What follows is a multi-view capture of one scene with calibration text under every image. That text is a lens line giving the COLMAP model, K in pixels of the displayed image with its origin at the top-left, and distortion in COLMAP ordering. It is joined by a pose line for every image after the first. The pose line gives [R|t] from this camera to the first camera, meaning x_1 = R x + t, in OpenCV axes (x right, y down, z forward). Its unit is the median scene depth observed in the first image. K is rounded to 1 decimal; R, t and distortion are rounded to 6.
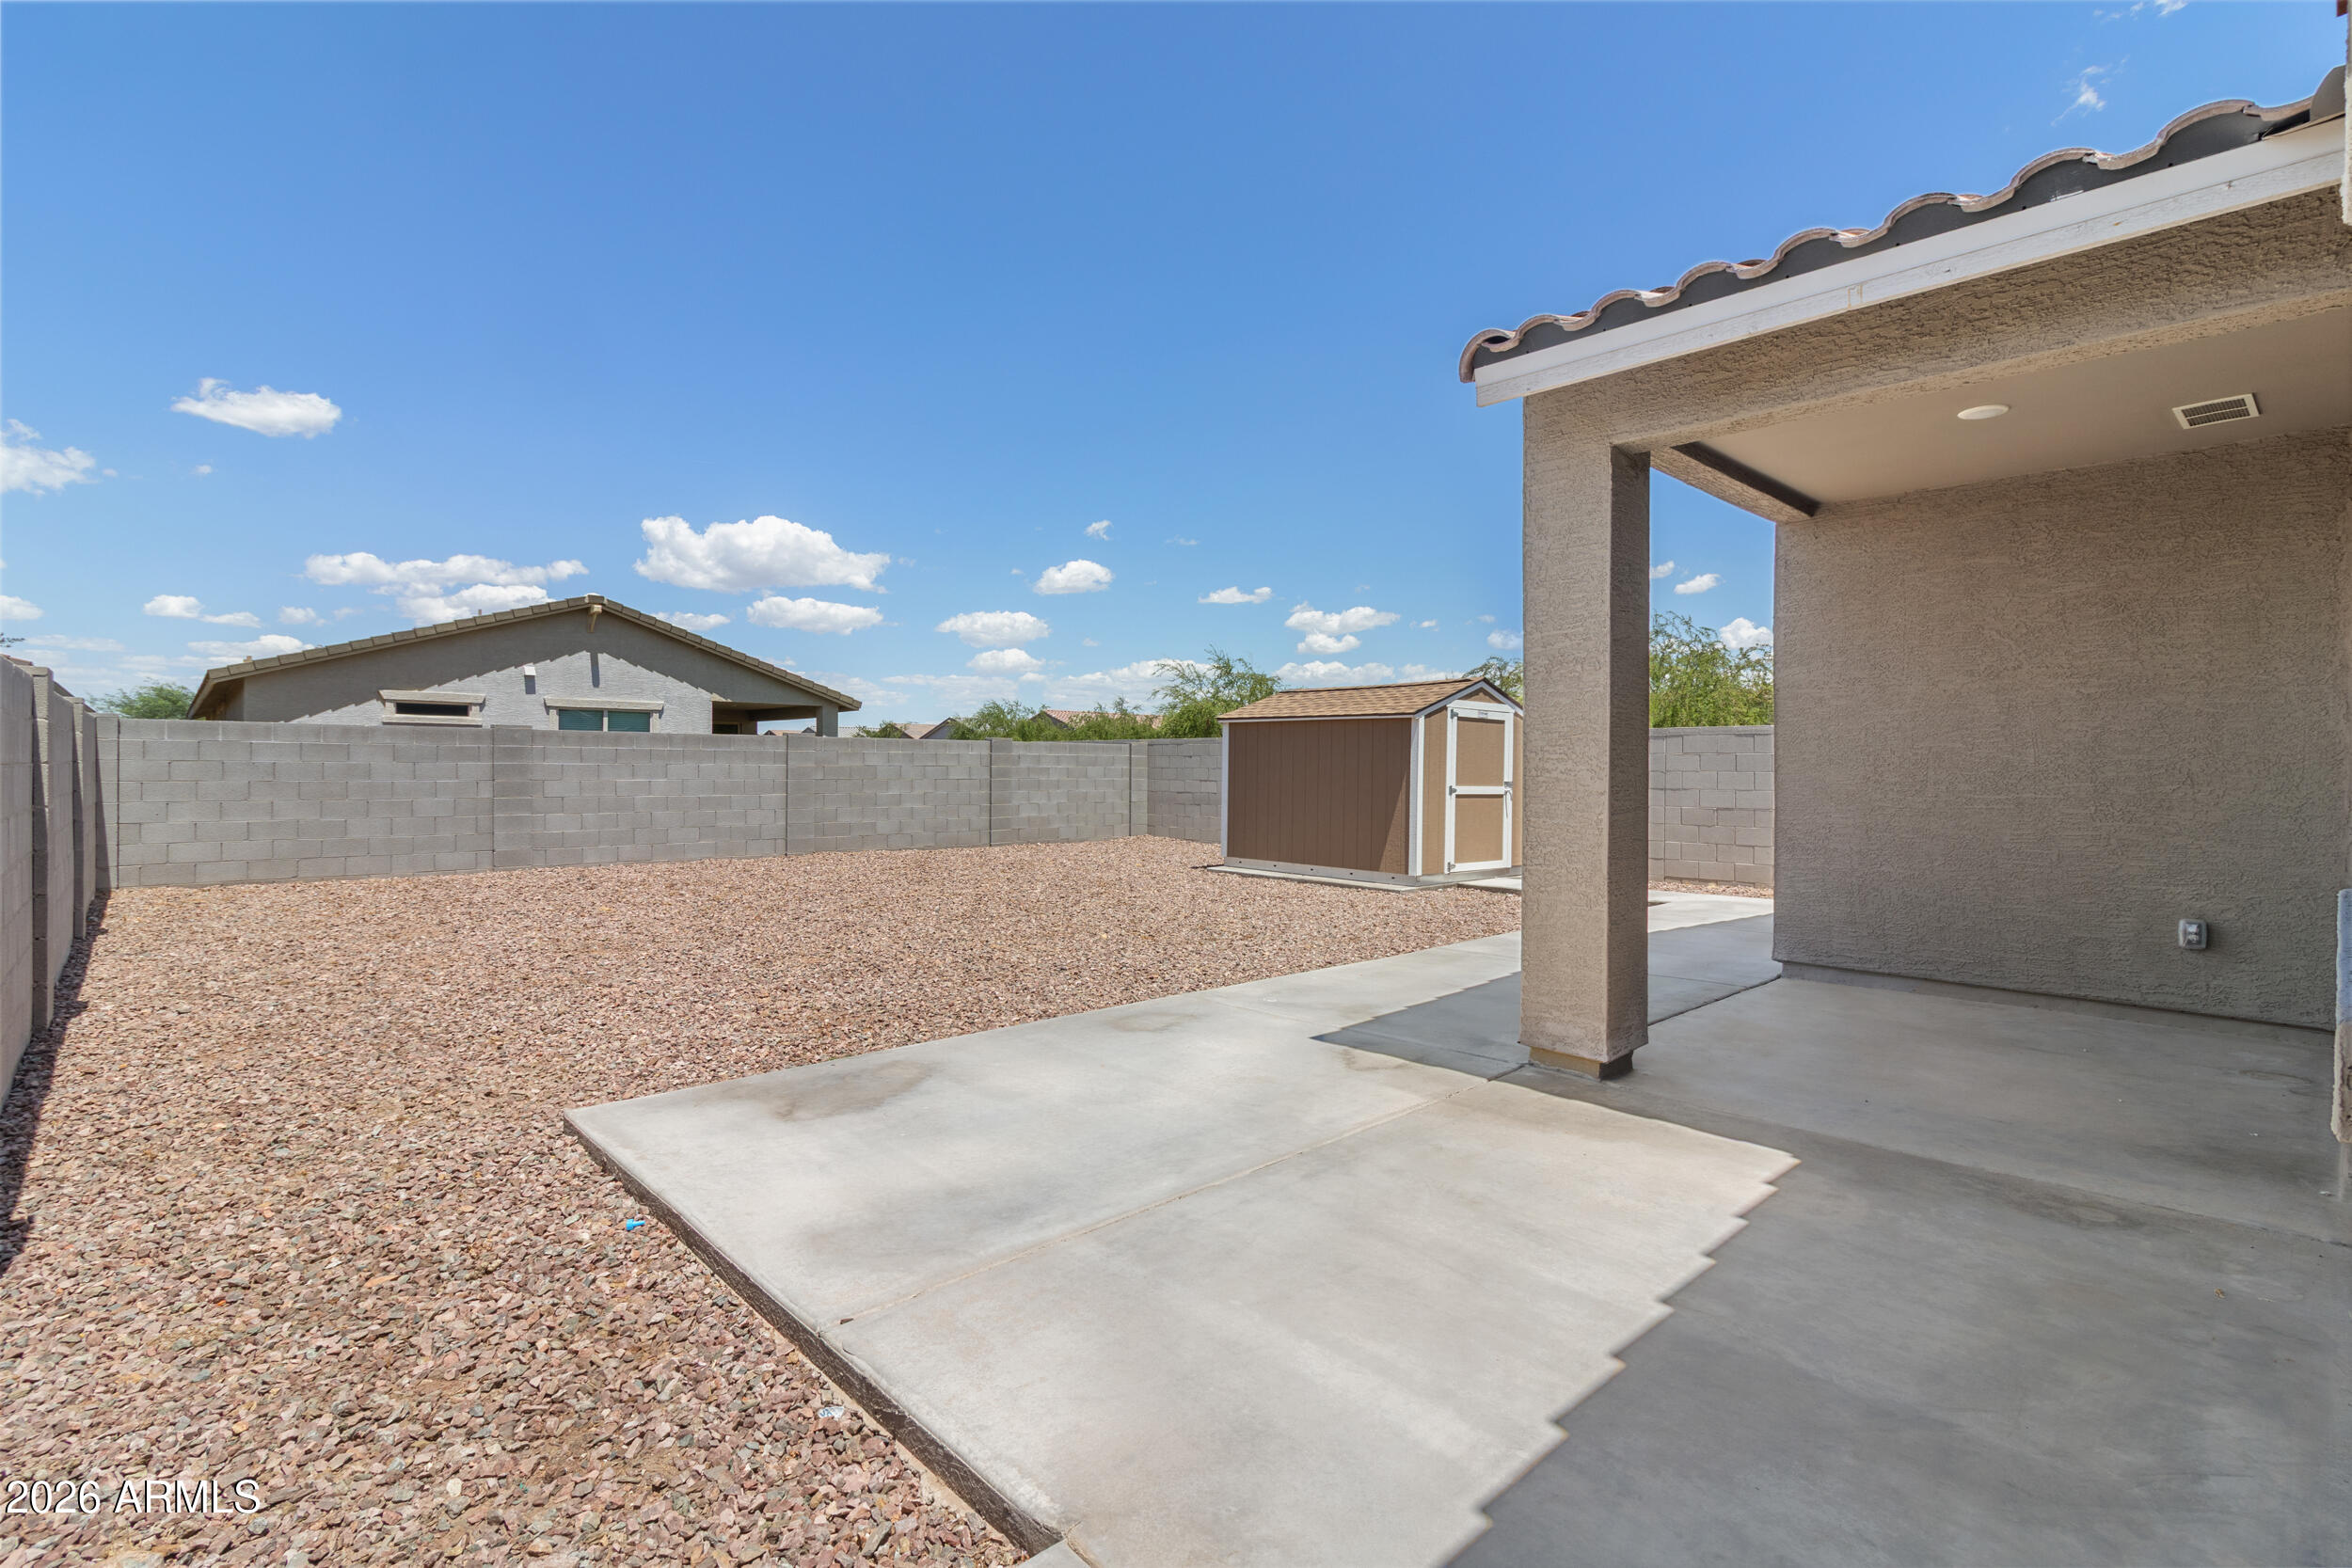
lens RADIAL K [[1121.4, 0, 1176.5], [0, 1121.4, 781.0], [0, 0, 1]] dist [-0.000912, -0.000051]
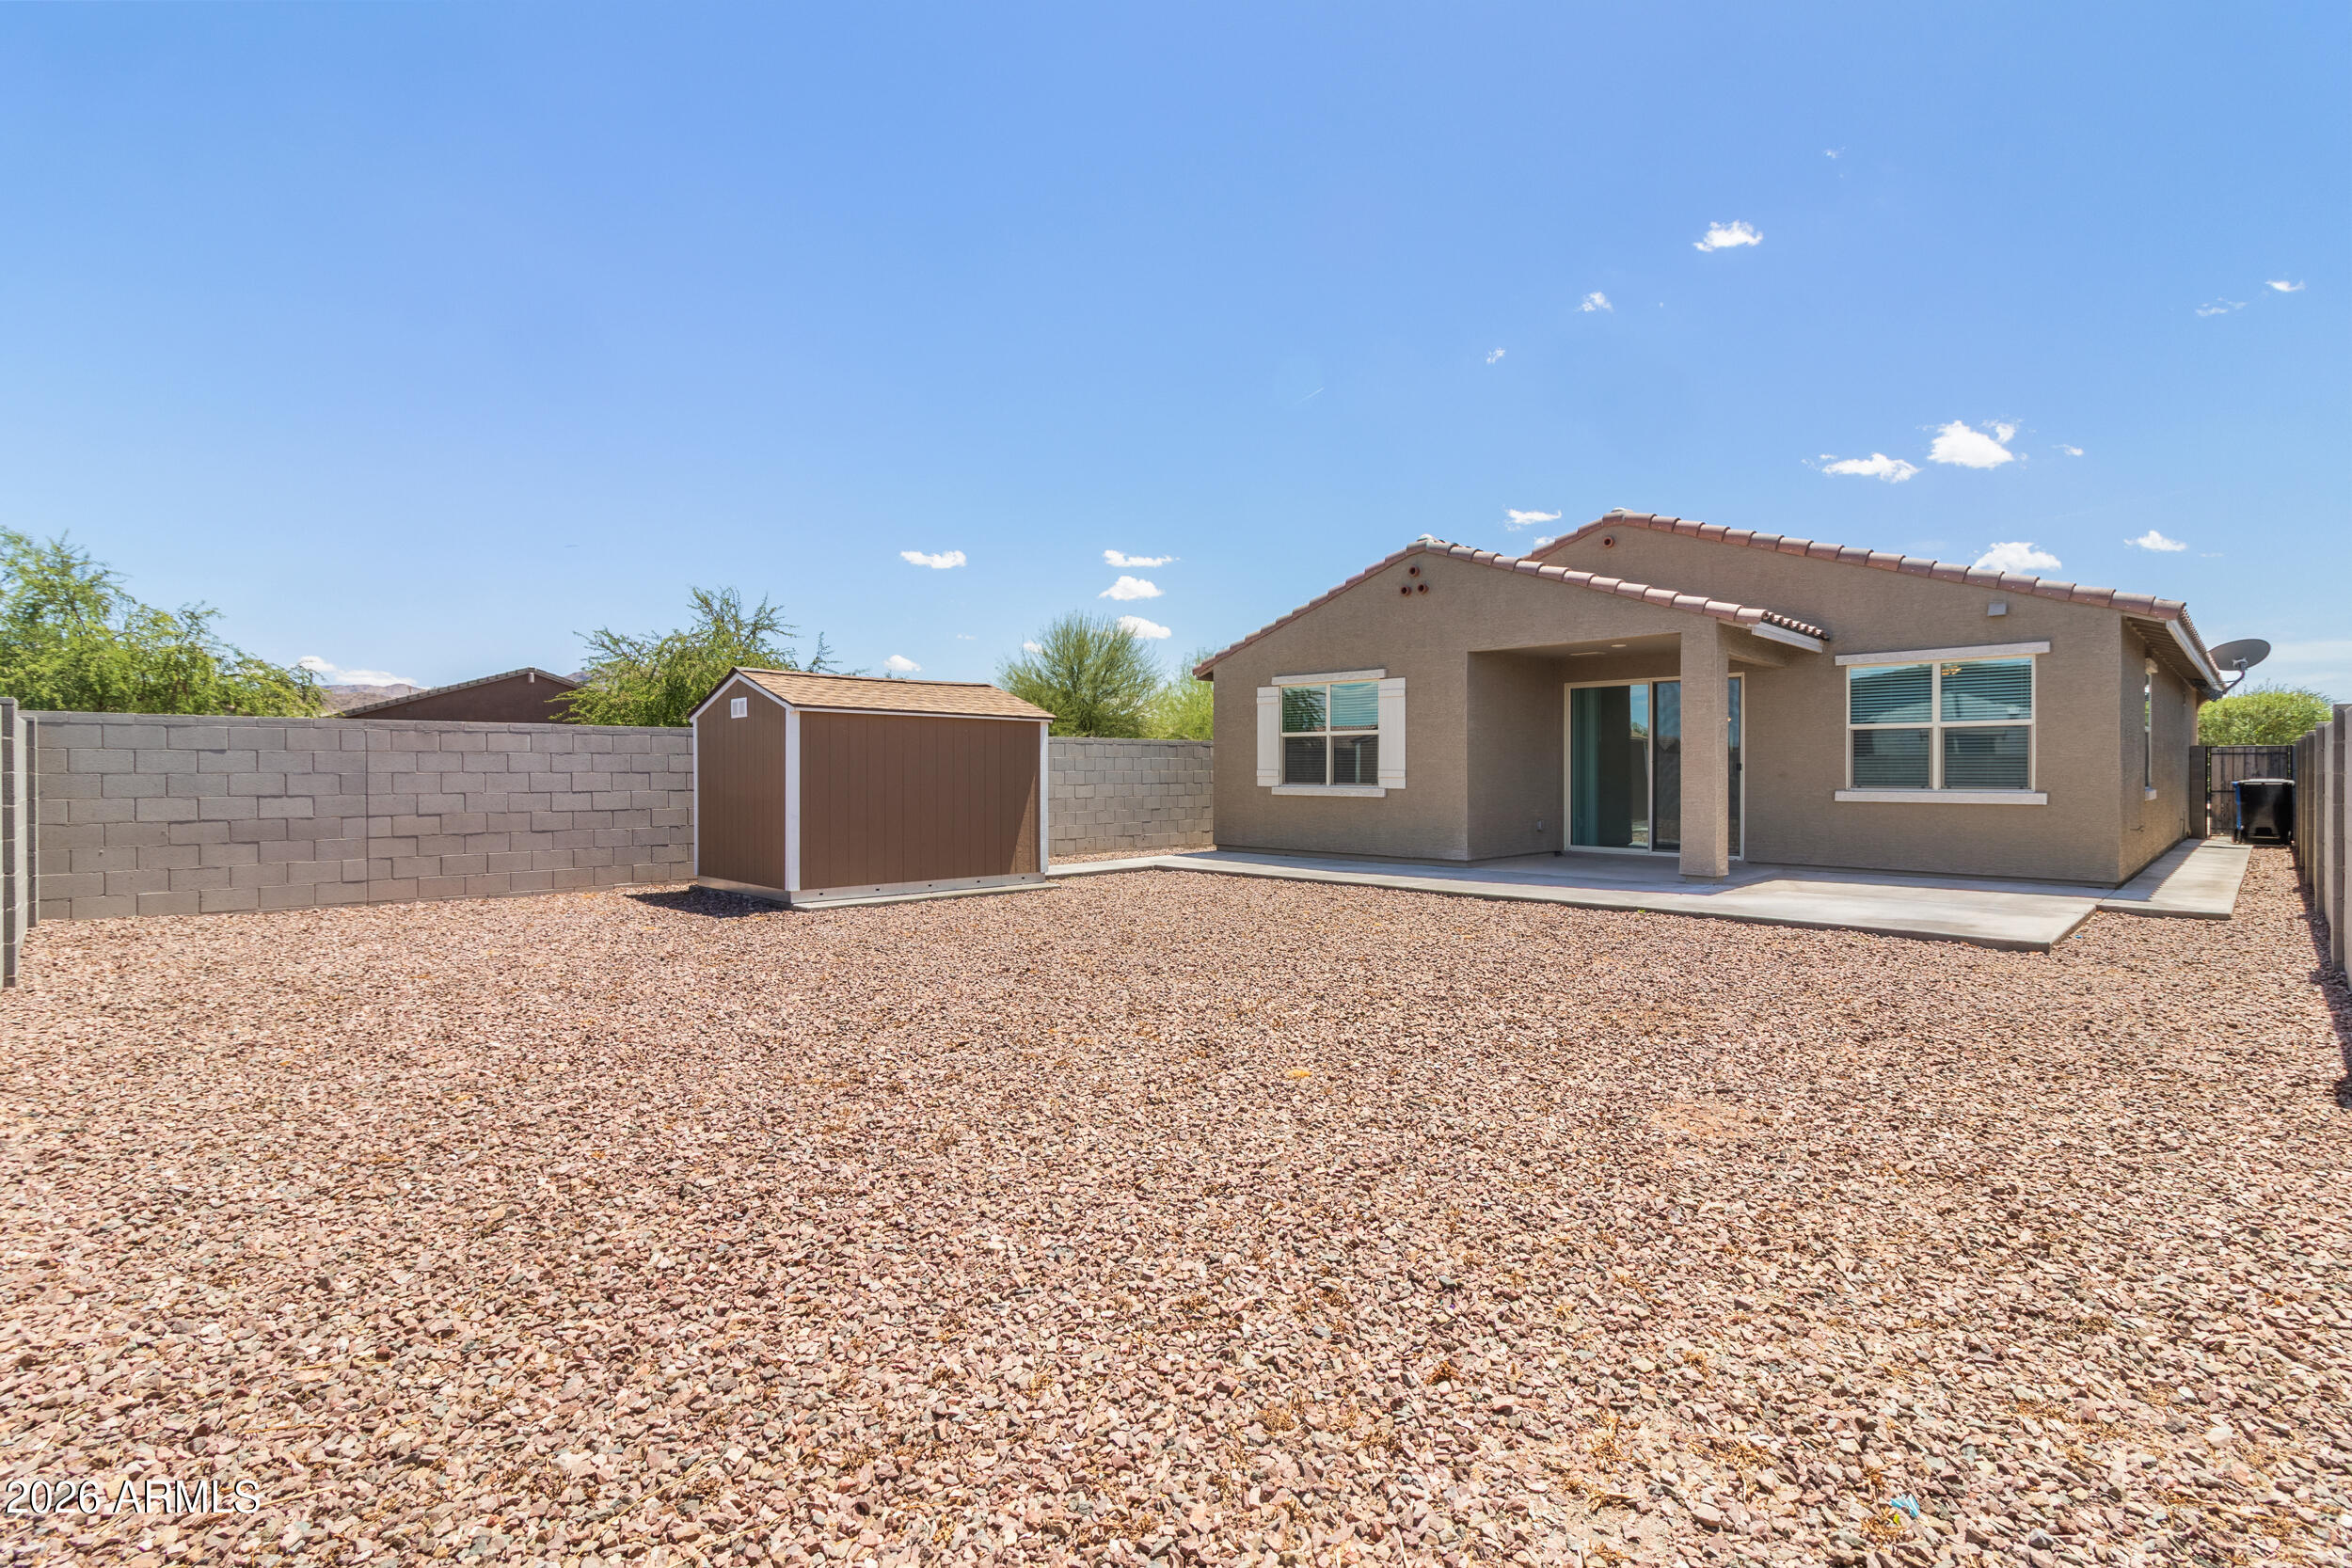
lens RADIAL K [[1121.4, 0, 1176.5], [0, 1121.4, 773.0], [0, 0, 1]] dist [-0.000912, -0.000051]
pose [[-0.027226, -0.026141, 0.999287, -0.714706], [0.008490, 0.999616, 0.026381, -0.028930], [-0.999593, 0.009202, -0.026994, 0.776385]]
